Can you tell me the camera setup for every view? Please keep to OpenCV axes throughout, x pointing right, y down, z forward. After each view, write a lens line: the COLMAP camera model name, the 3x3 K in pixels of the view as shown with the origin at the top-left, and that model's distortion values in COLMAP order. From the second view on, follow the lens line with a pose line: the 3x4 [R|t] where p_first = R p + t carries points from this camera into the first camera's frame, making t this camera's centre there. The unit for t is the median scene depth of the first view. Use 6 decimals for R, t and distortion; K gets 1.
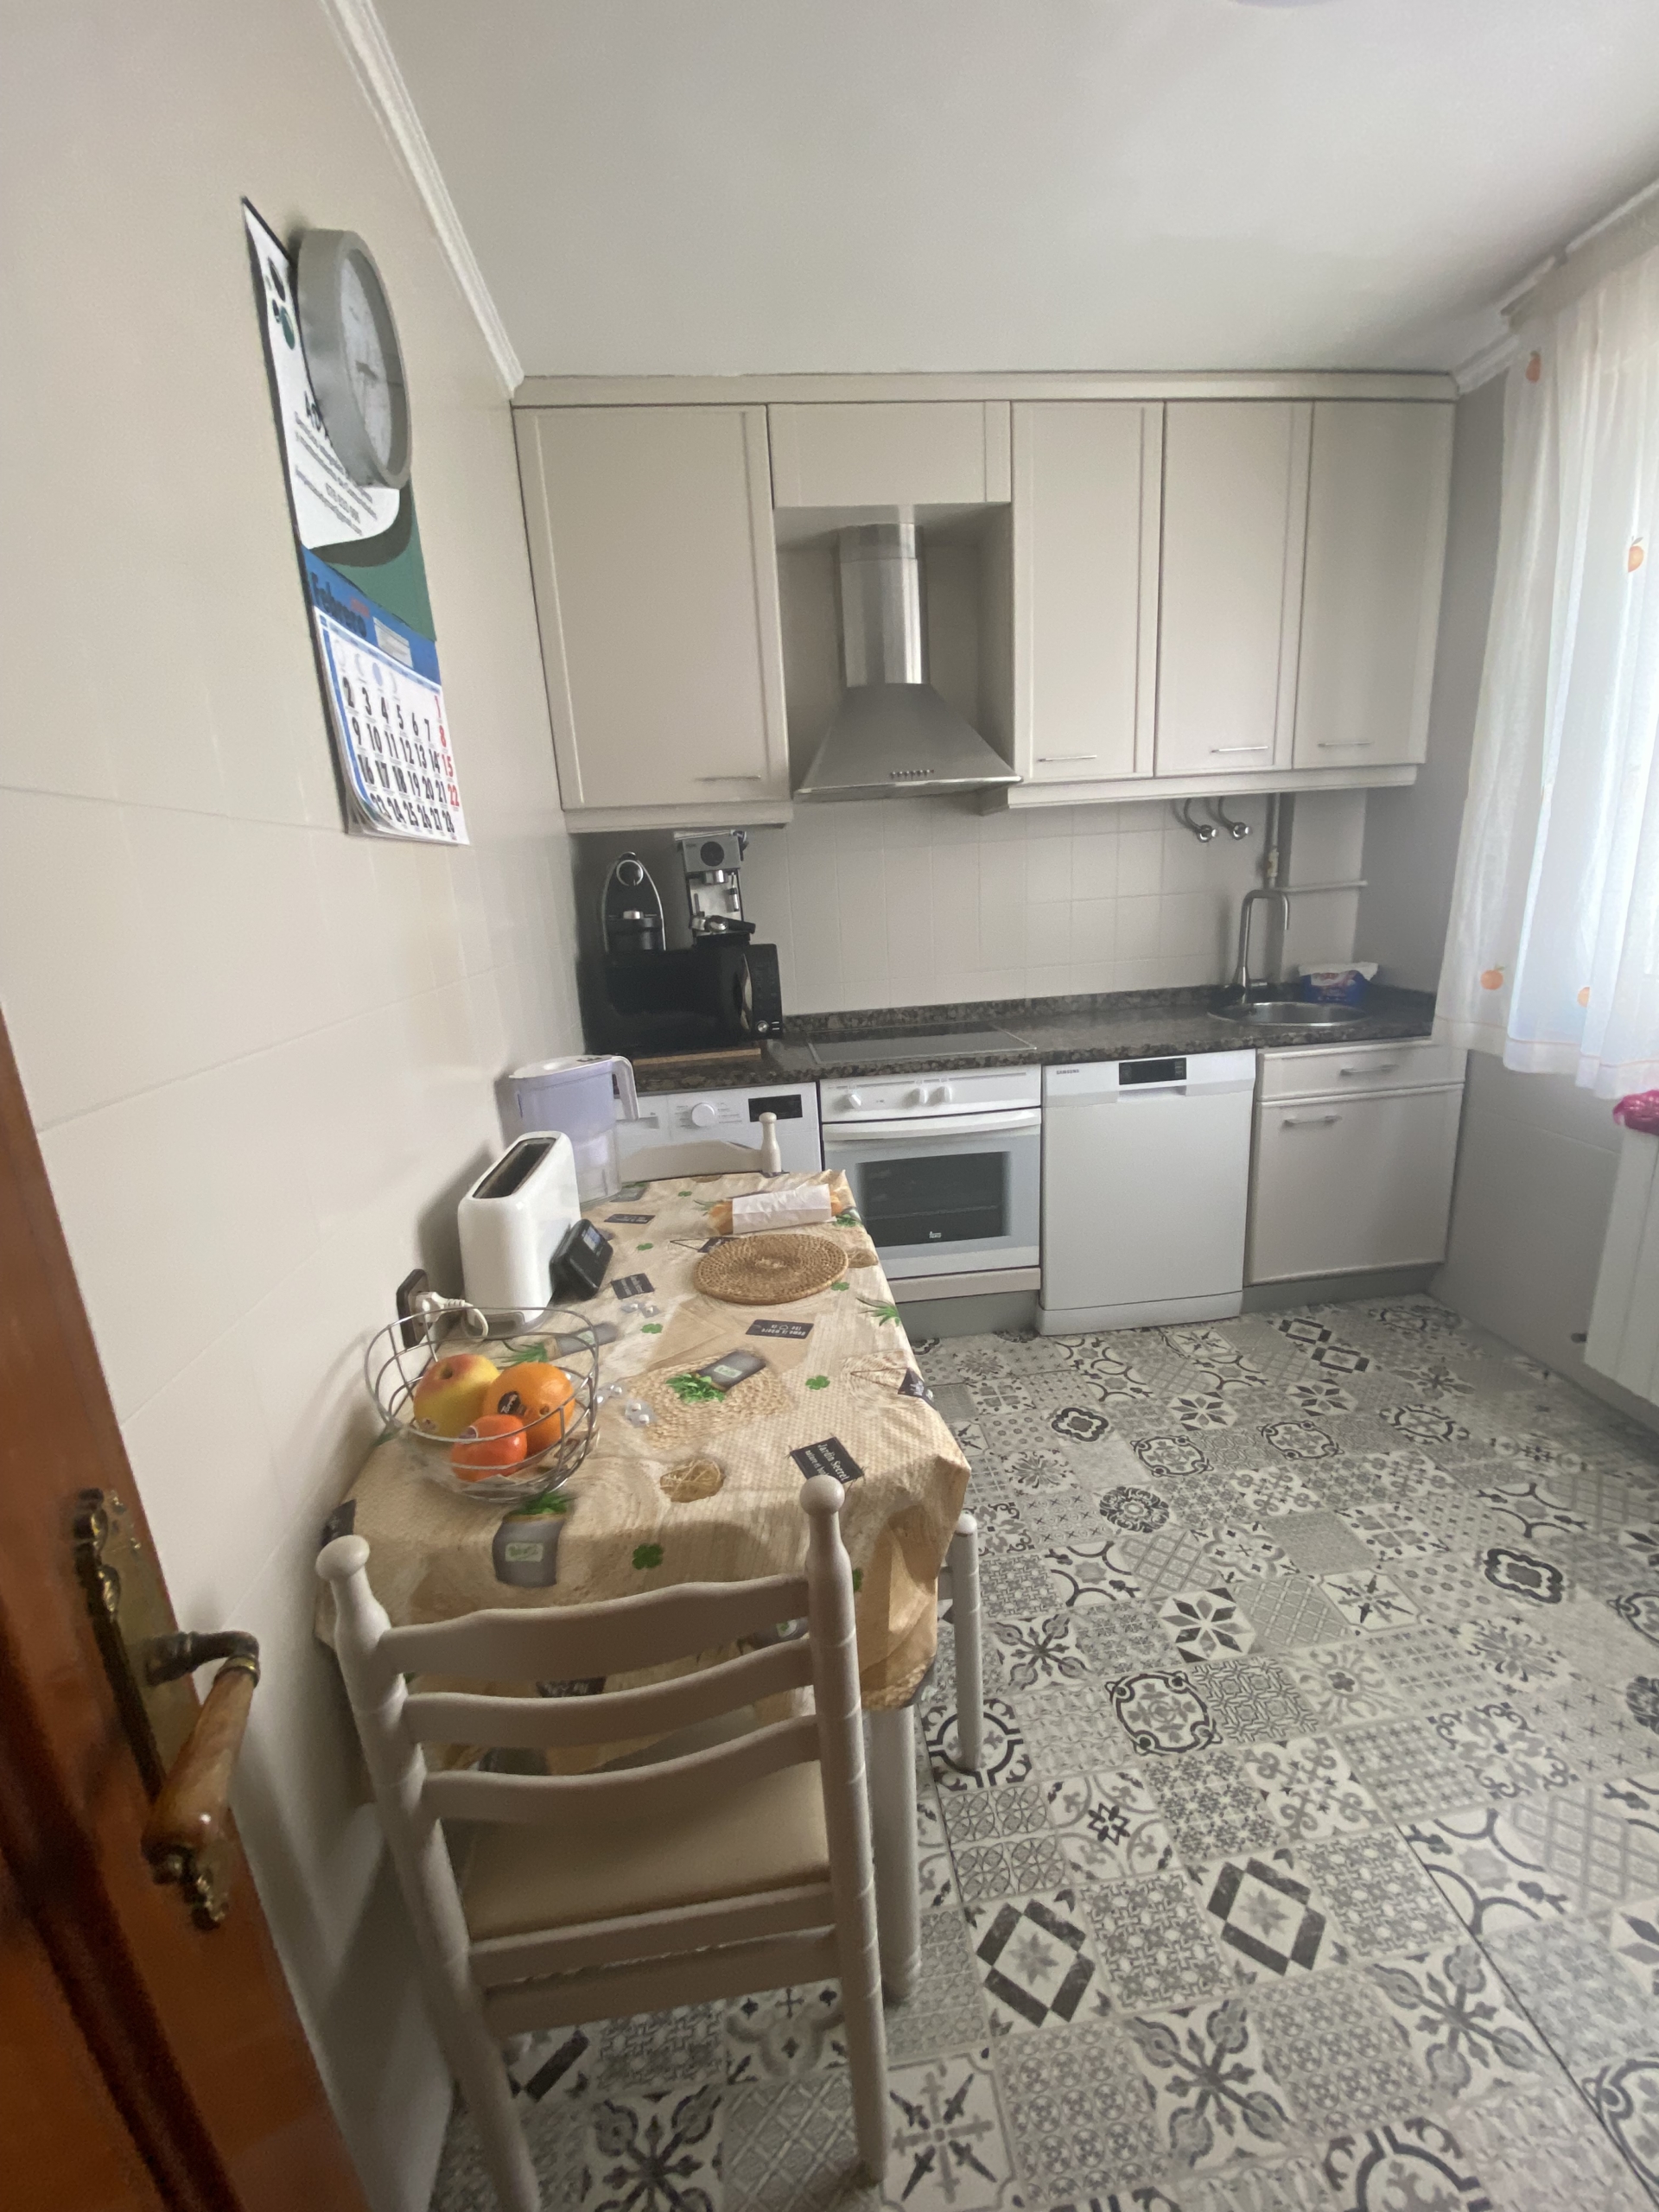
lens RADIAL K [[895.4, 0, 837.3], [0, 895.4, 1106.0], [0, 0, 1]] dist [-0.037362, -0.002035]
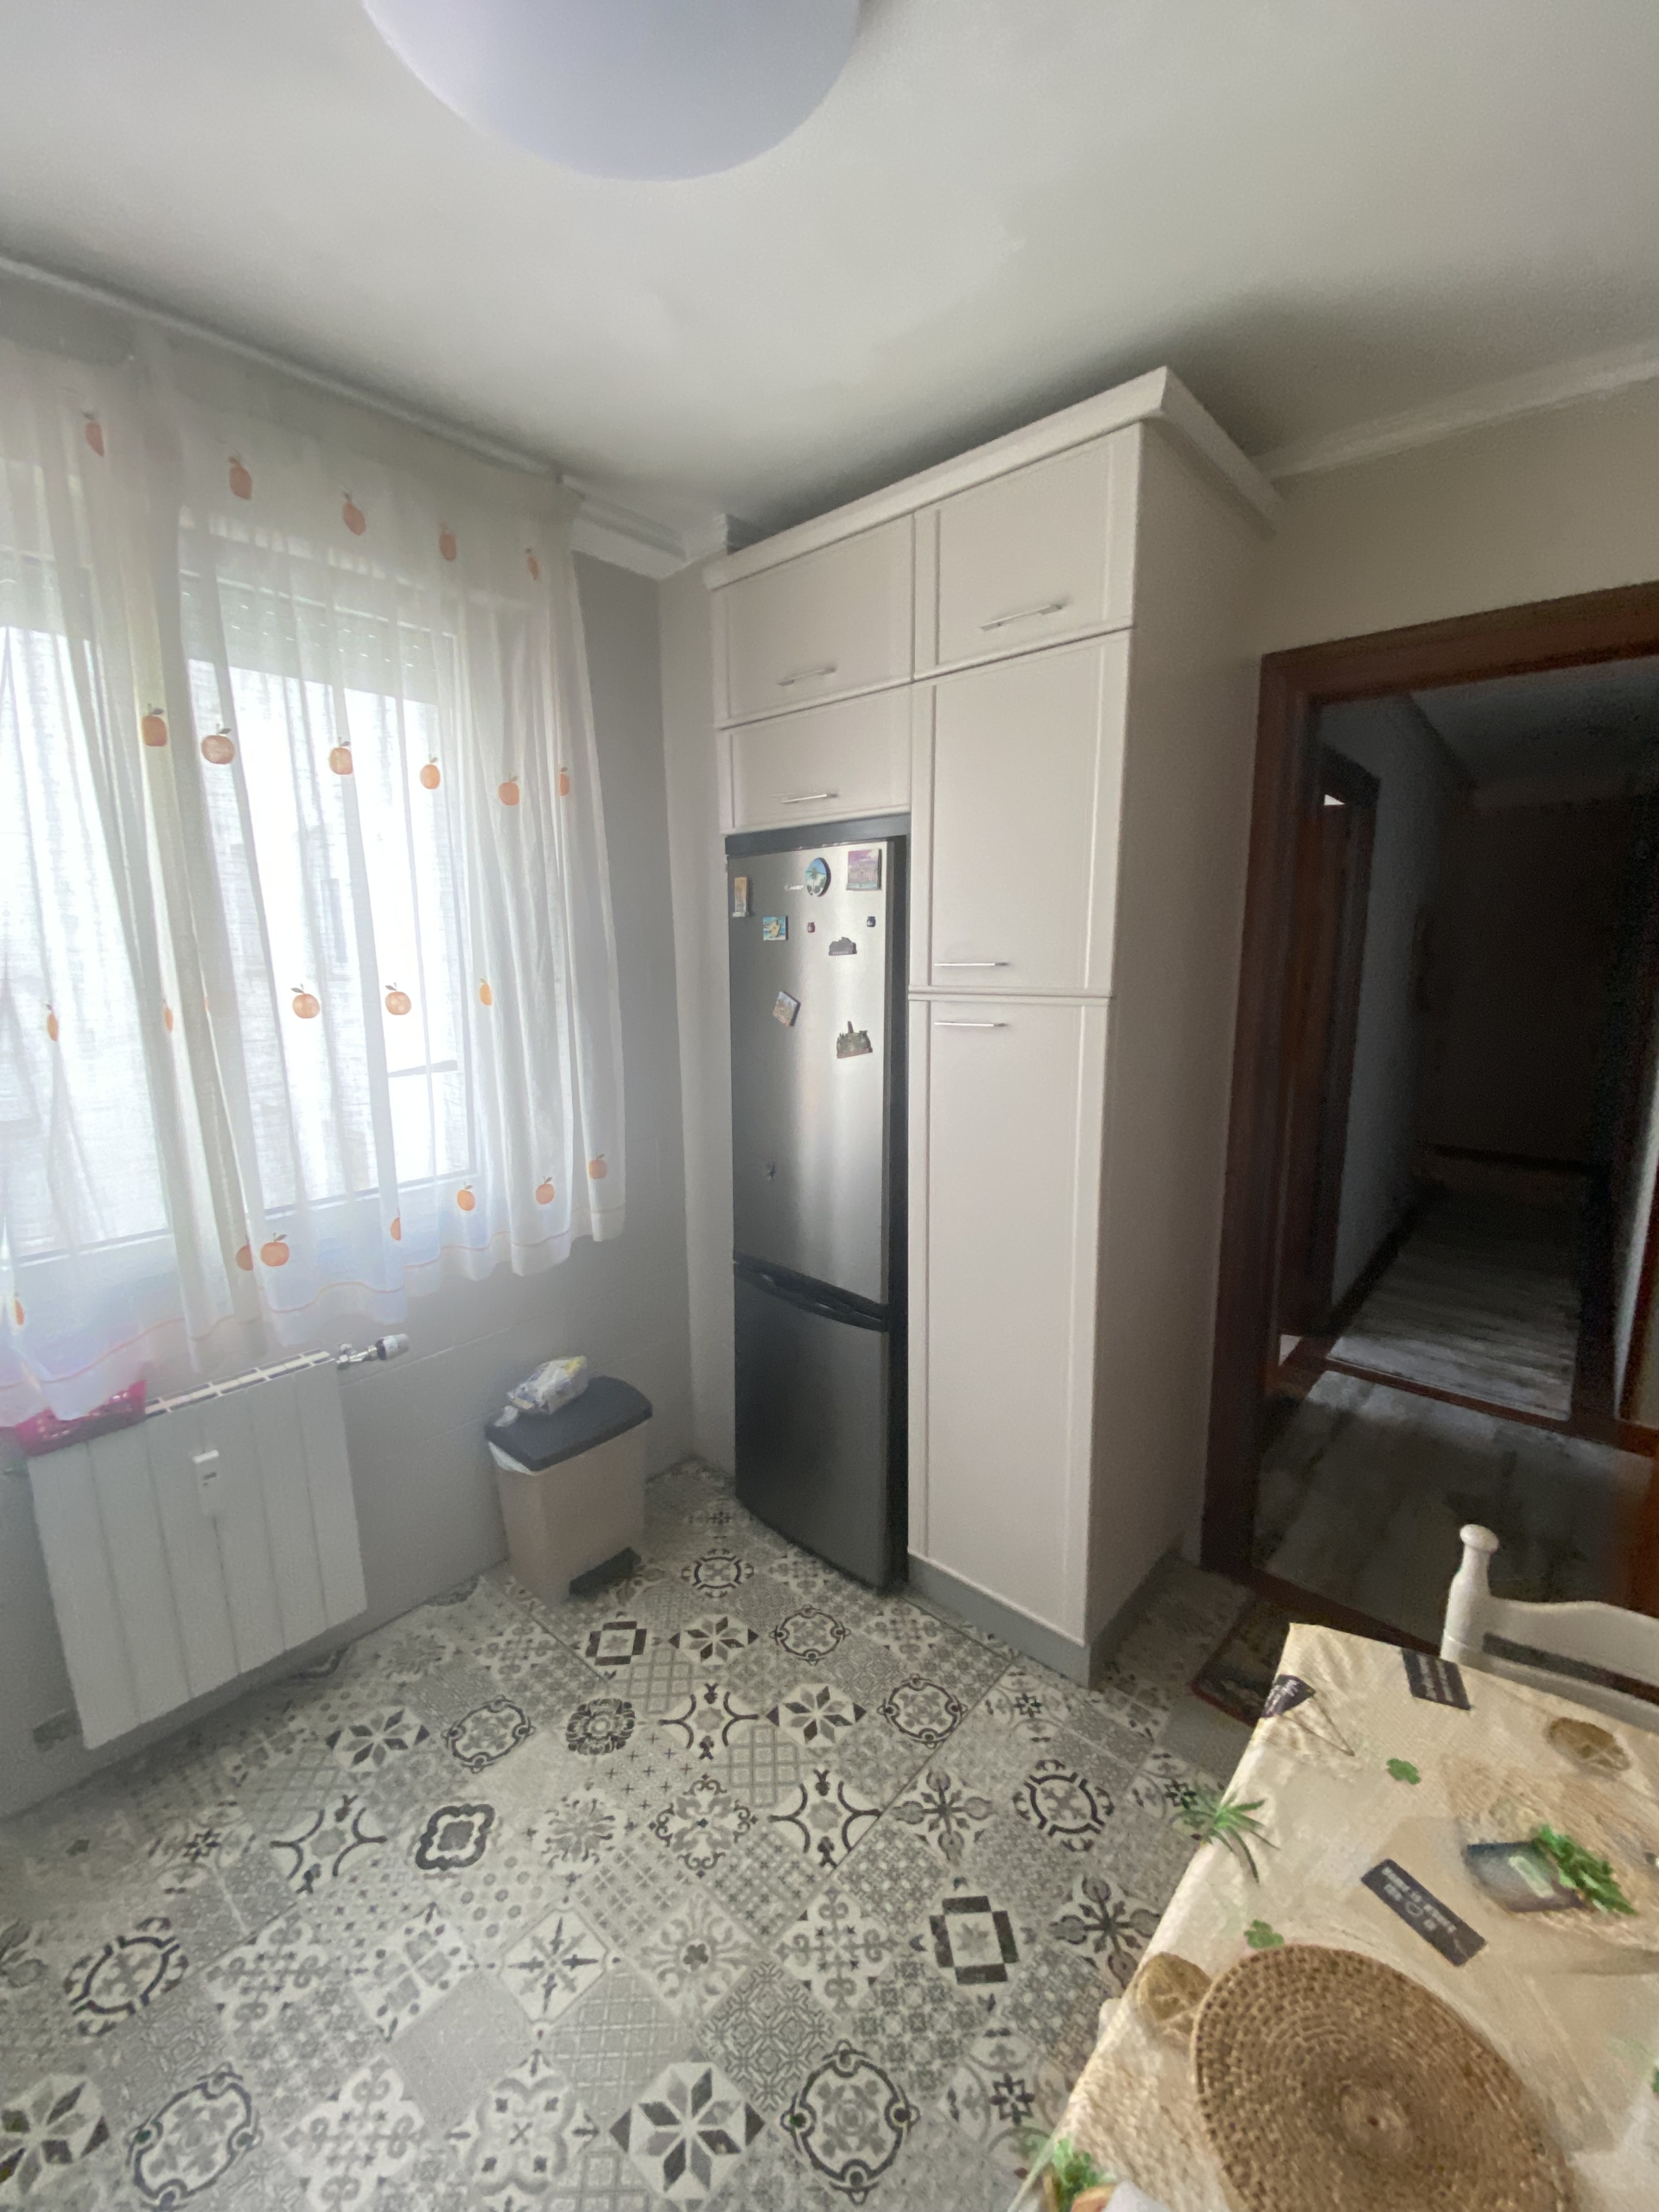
lens RADIAL K [[895.4, 0, 830.5], [0, 895.4, 1092.1], [0, 0, 1]] dist [-0.037362, -0.002035]
pose [[-0.670418, -0.048454, 0.740400, -0.165968], [0.251326, 0.924049, 0.288043, -0.461295], [-0.698123, 0.379191, -0.607321, 1.215042]]
